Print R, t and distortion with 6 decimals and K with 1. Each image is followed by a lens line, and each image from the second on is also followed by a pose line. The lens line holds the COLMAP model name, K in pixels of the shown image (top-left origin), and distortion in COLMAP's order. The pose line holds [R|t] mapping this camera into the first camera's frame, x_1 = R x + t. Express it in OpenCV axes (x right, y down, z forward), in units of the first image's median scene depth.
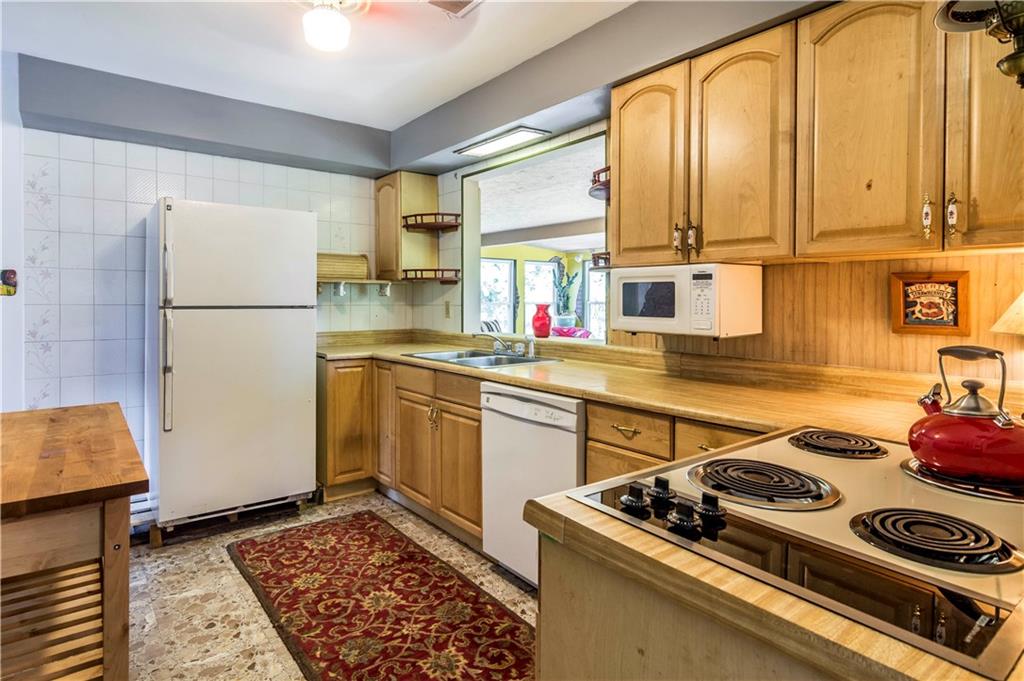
lens RADIAL K [[558.5, 0, 511.6], [0, 558.5, 303.5], [0, 0, 1]] dist [-0.000011, -0.000036]
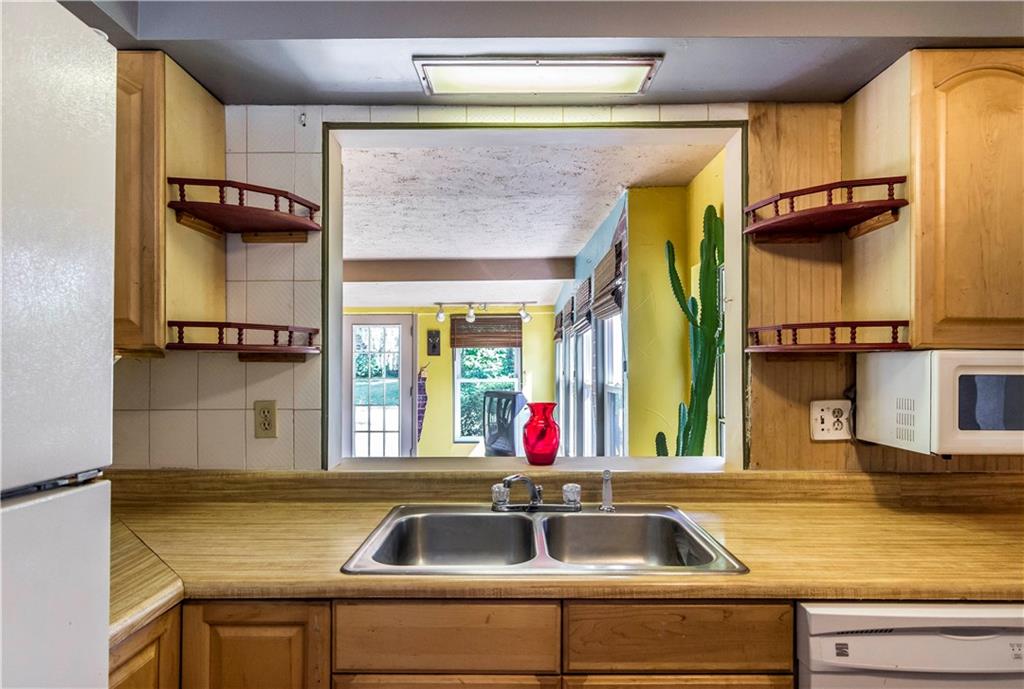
lens RADIAL K [[569.6, 0, 510.8], [0, 569.6, 351.7], [0, 0, 1]] dist [0.003125, 0.000994]
pose [[0.622385, 0.018699, 0.782488, -0.371713], [0.005881, 0.999575, -0.028565, -0.030141], [-0.782689, 0.022380, 0.622010, 0.628526]]
